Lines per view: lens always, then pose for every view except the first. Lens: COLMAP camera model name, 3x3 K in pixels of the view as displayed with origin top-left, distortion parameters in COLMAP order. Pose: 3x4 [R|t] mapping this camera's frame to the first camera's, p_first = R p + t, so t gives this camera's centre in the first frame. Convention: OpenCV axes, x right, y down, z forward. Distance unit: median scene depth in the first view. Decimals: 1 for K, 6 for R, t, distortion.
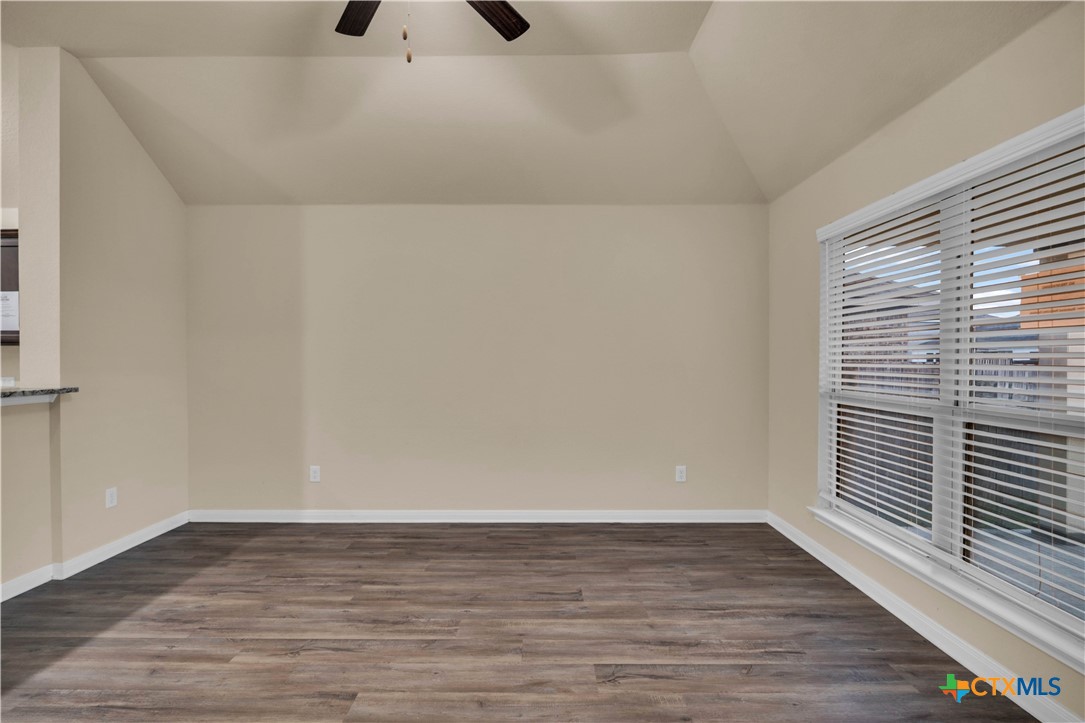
lens RADIAL K [[490.2, 0, 535.4], [0, 490.2, 359.9], [0, 0, 1]] dist [-0.007833, 0.000548]
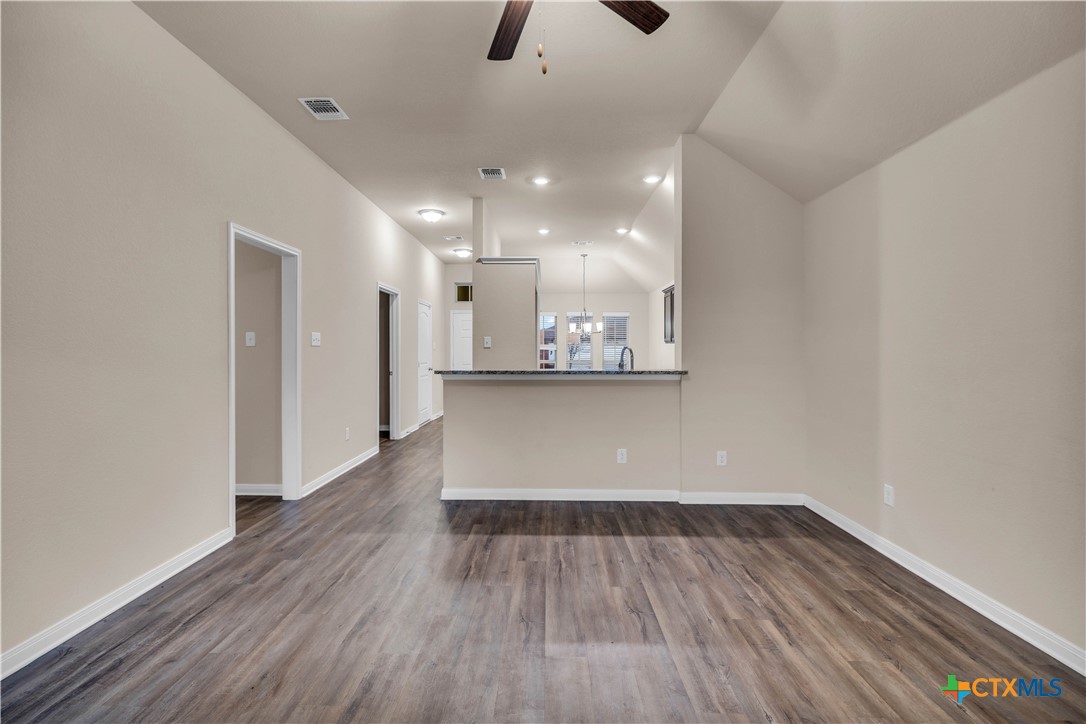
lens RADIAL K [[490.6, 0, 536.1], [0, 490.6, 358.2], [0, 0, 1]] dist [-0.007833, 0.000548]
pose [[-0.021574, 0.017066, -0.999622, 0.484382], [-0.002318, 0.999851, 0.017120, -0.003457], [0.999765, 0.002687, -0.021531, 0.609234]]
